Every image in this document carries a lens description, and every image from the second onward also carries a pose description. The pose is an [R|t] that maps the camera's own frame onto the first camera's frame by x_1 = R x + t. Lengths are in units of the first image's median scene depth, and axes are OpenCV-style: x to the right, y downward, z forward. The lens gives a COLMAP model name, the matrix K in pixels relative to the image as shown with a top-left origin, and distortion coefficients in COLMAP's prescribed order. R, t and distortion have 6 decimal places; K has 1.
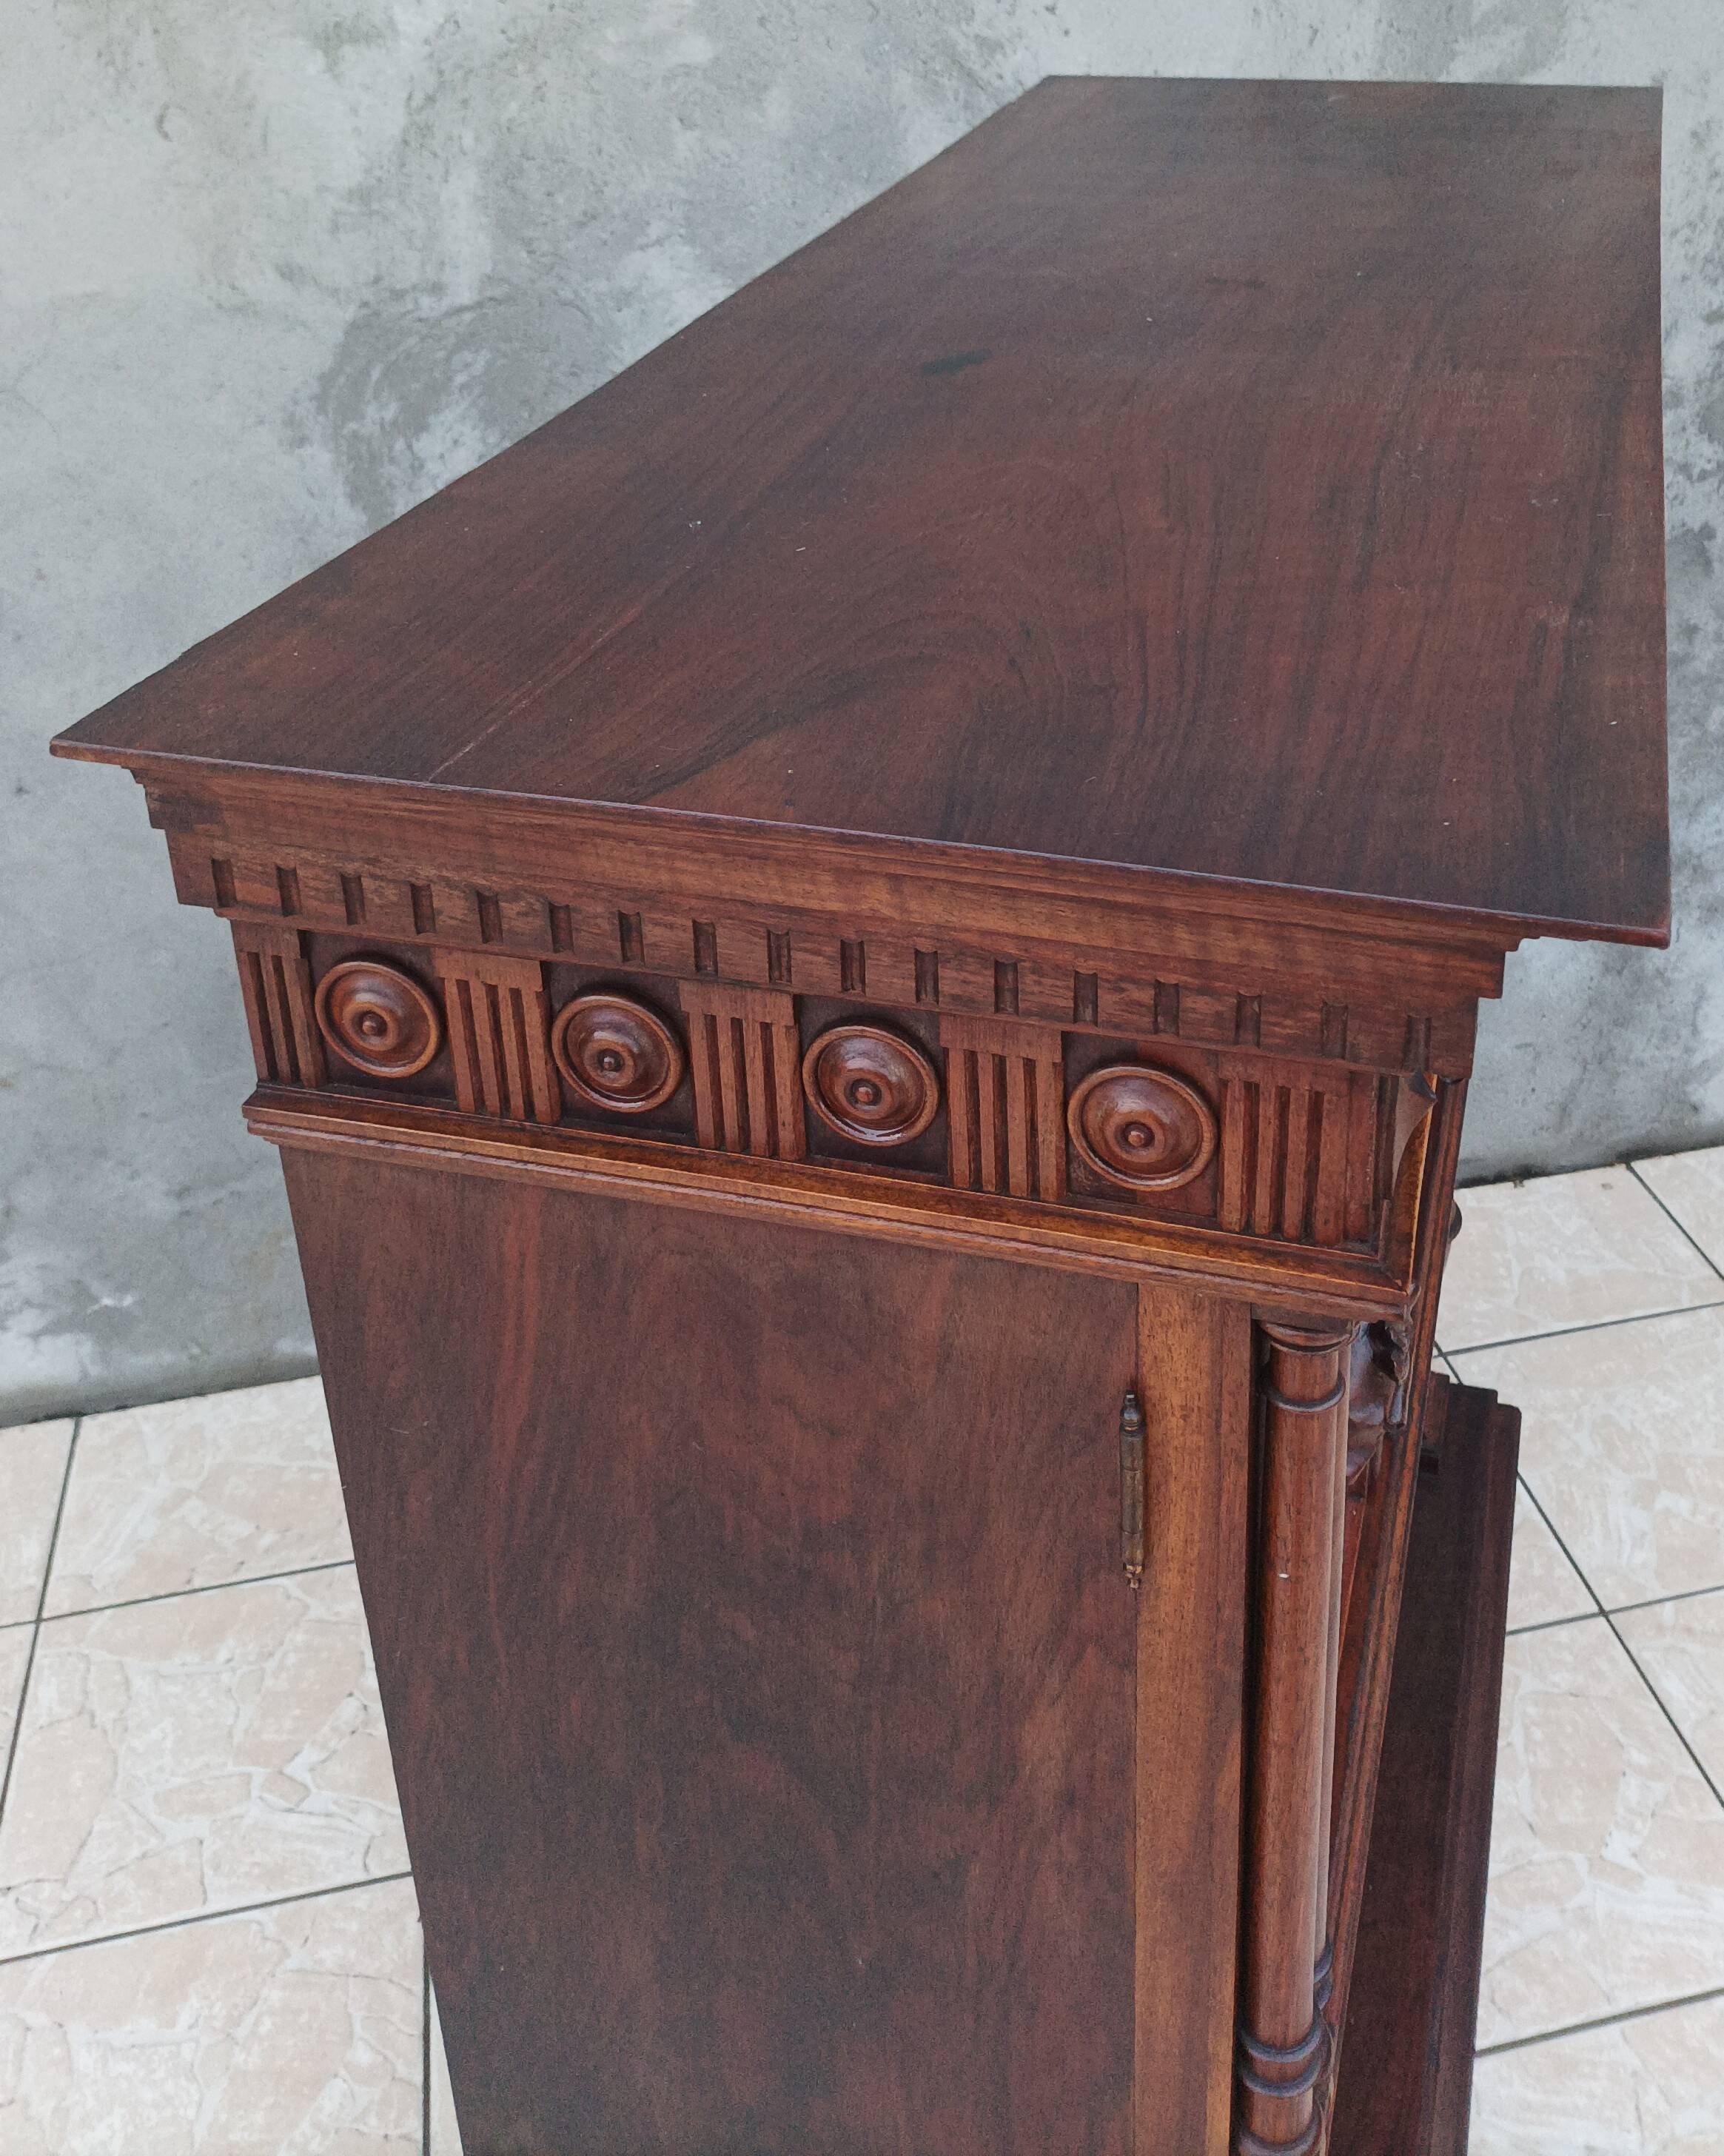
lens RADIAL K [[2196.0, 0, 959.4], [0, 2196.0, 680.2], [0, 0, 1]] dist [0.034503, -0.035763]
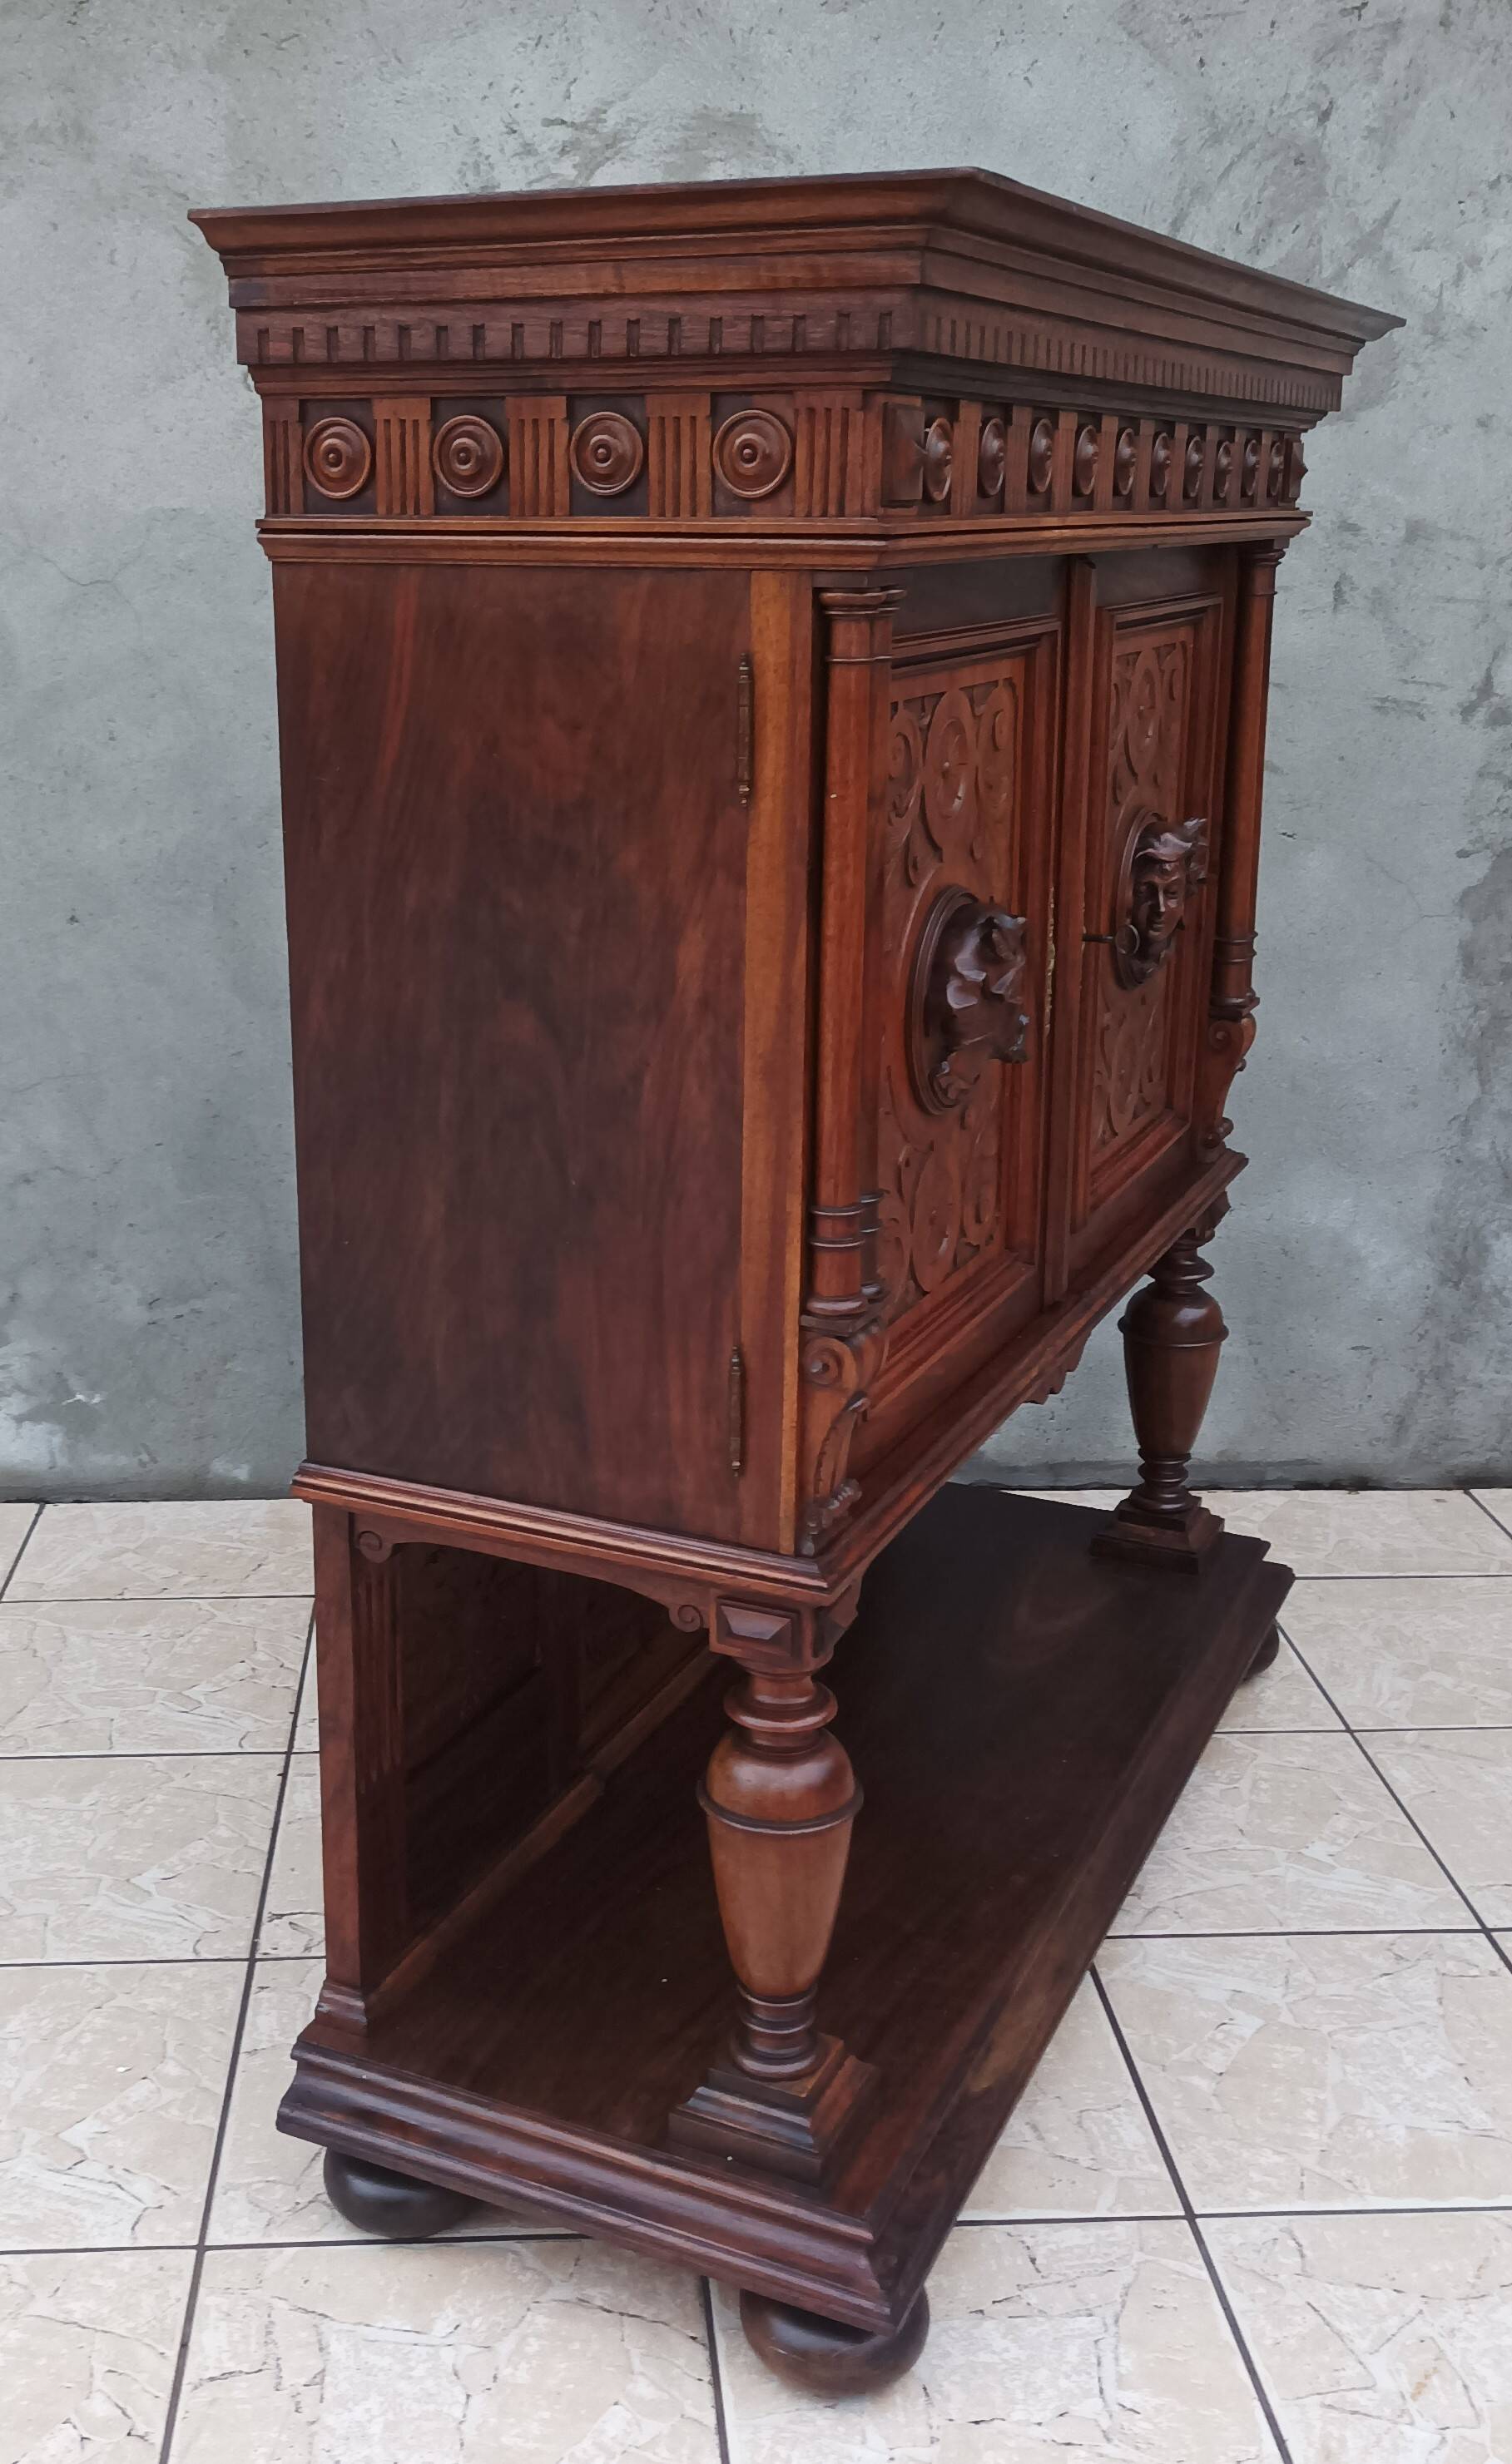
lens RADIAL K [[2439.3, 0, 616.2], [0, 2439.3, 1176.3], [0, 0, 1]] dist [0.082402, -0.147655]
pose [[0.983594, 0.073379, -0.164796, 0.129758], [-0.097062, 0.985298, -0.140593, 0.402032], [0.152056, 0.154282, 0.976256, -0.318228]]
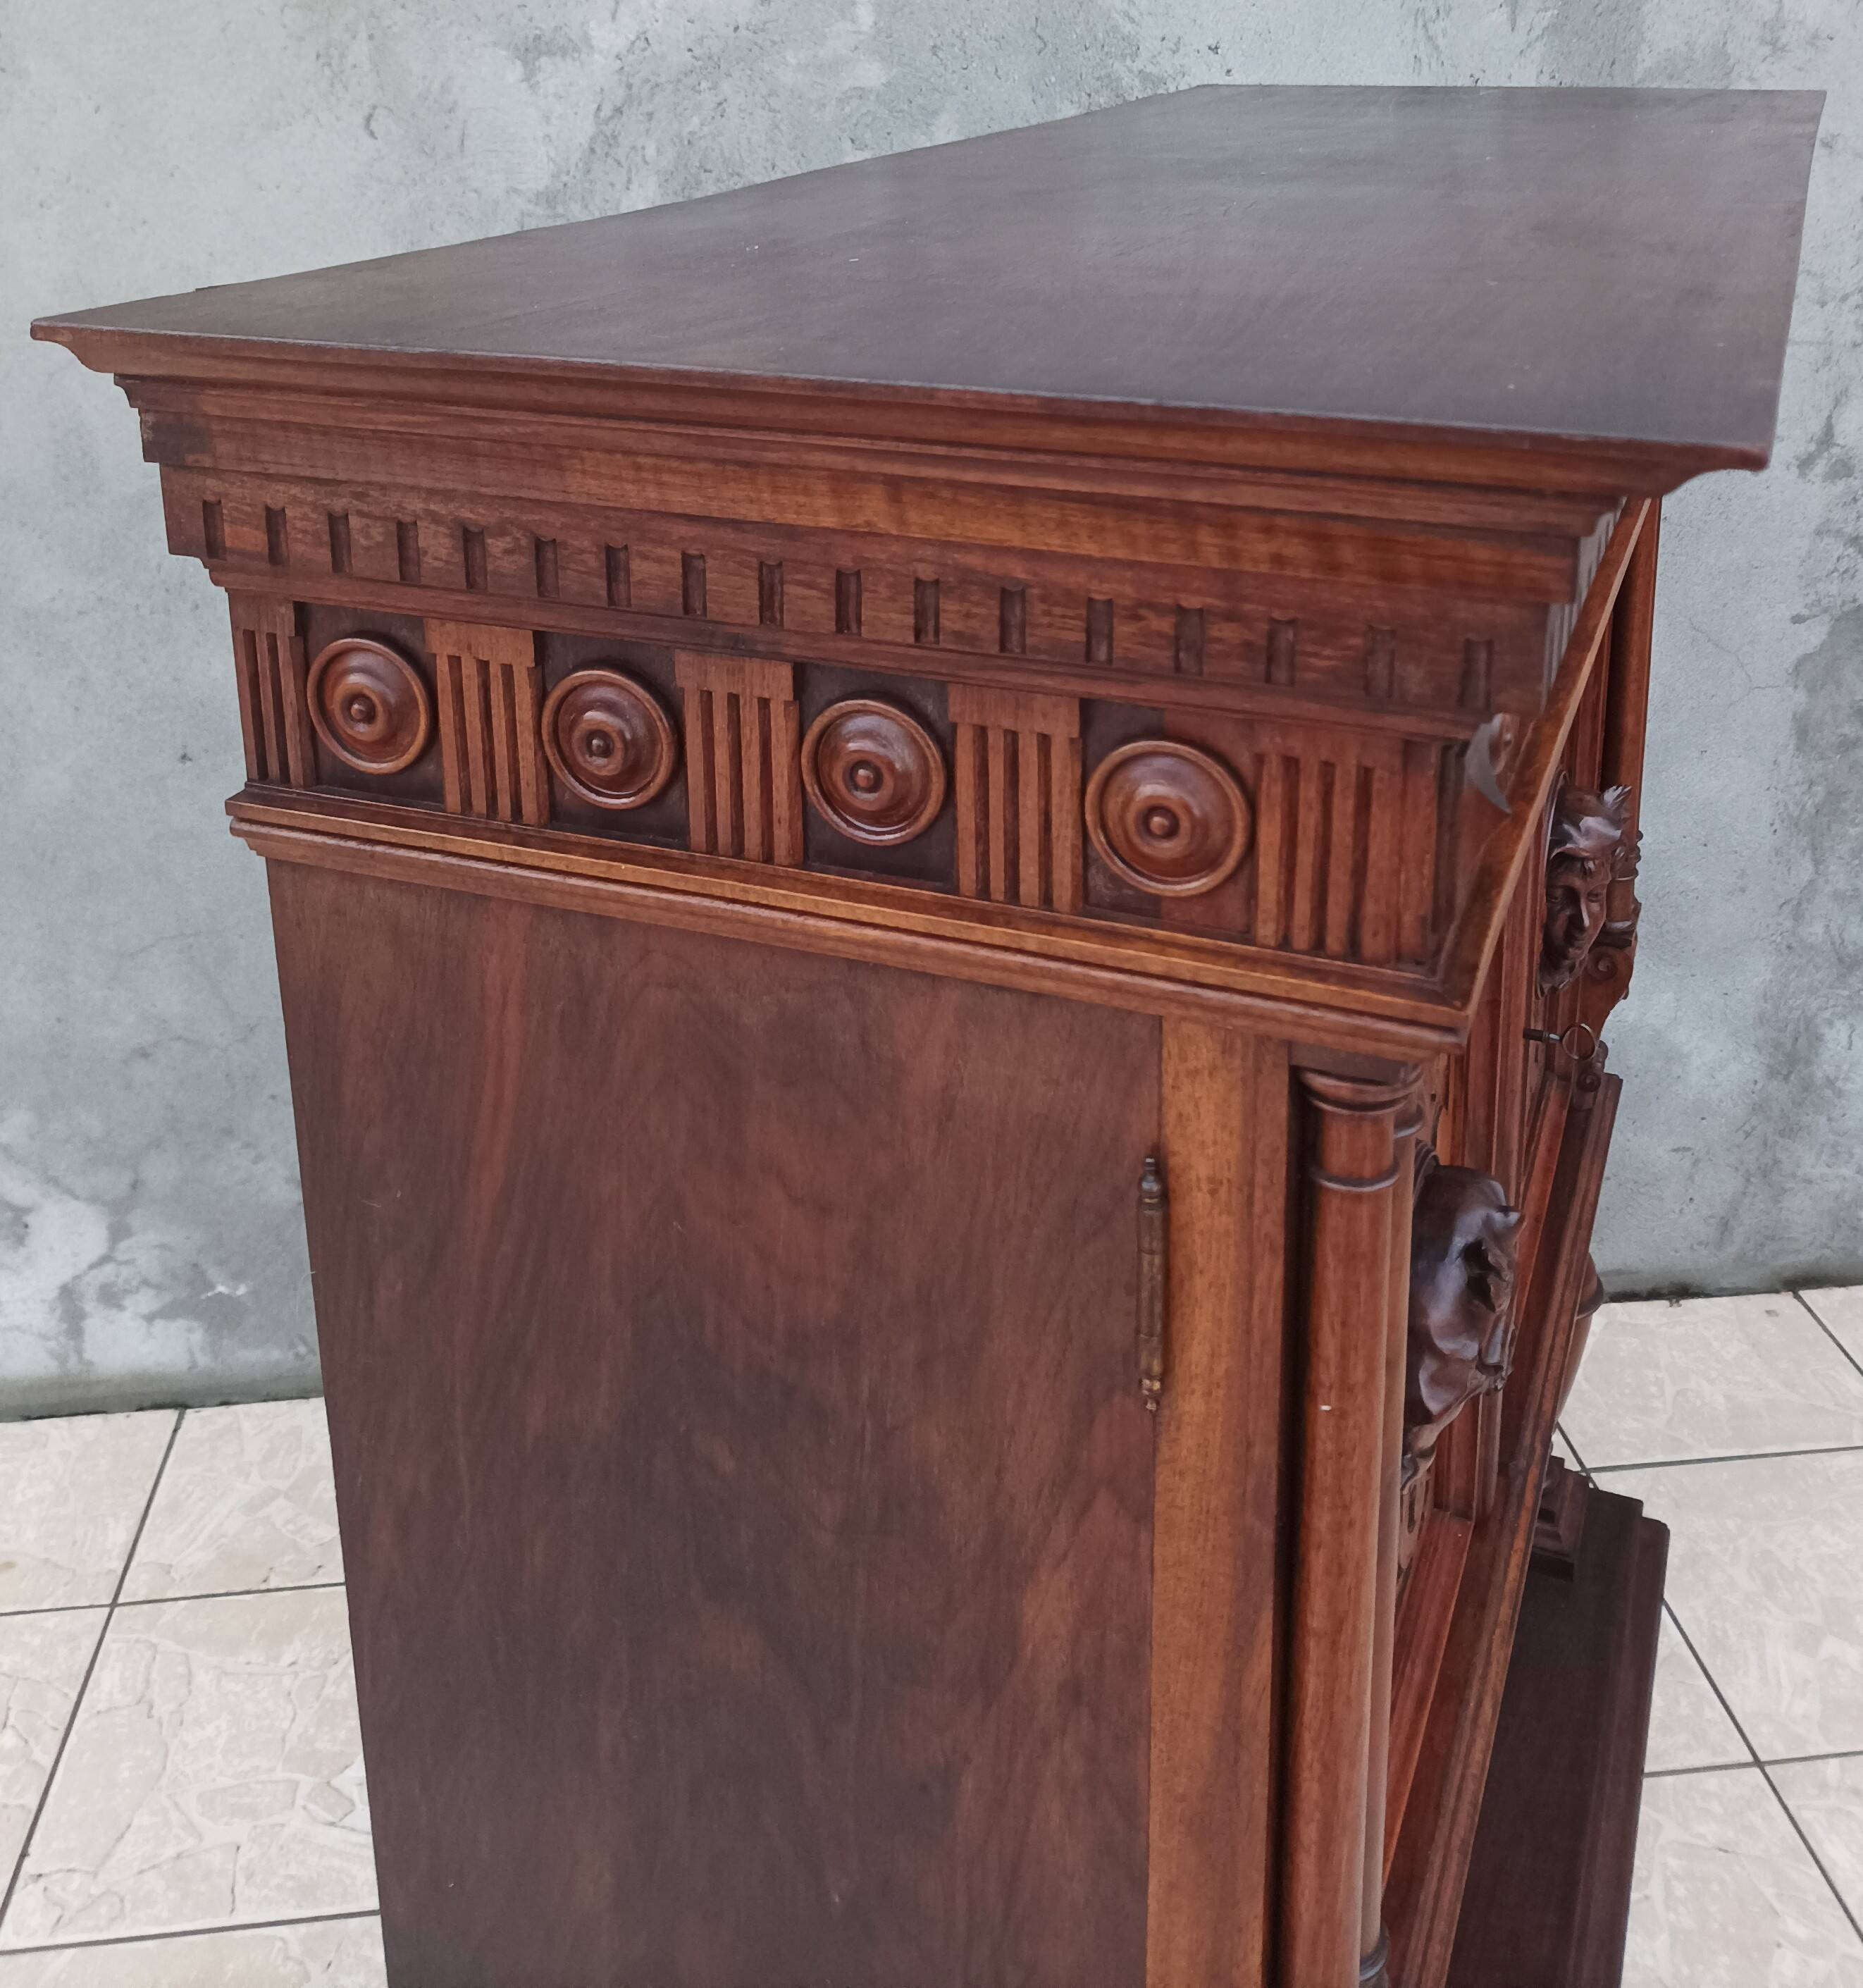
lens RADIAL K [[2087.9, 0, 935.2], [0, 2087.9, 581.0], [0, 0, 1]] dist [0.028818, -0.020564]
pose [[0.993405, 0.045721, -0.105149, 0.028251], [-0.059426, 0.989581, -0.131144, 0.085618], [0.098058, 0.136528, 0.985771, 0.057551]]
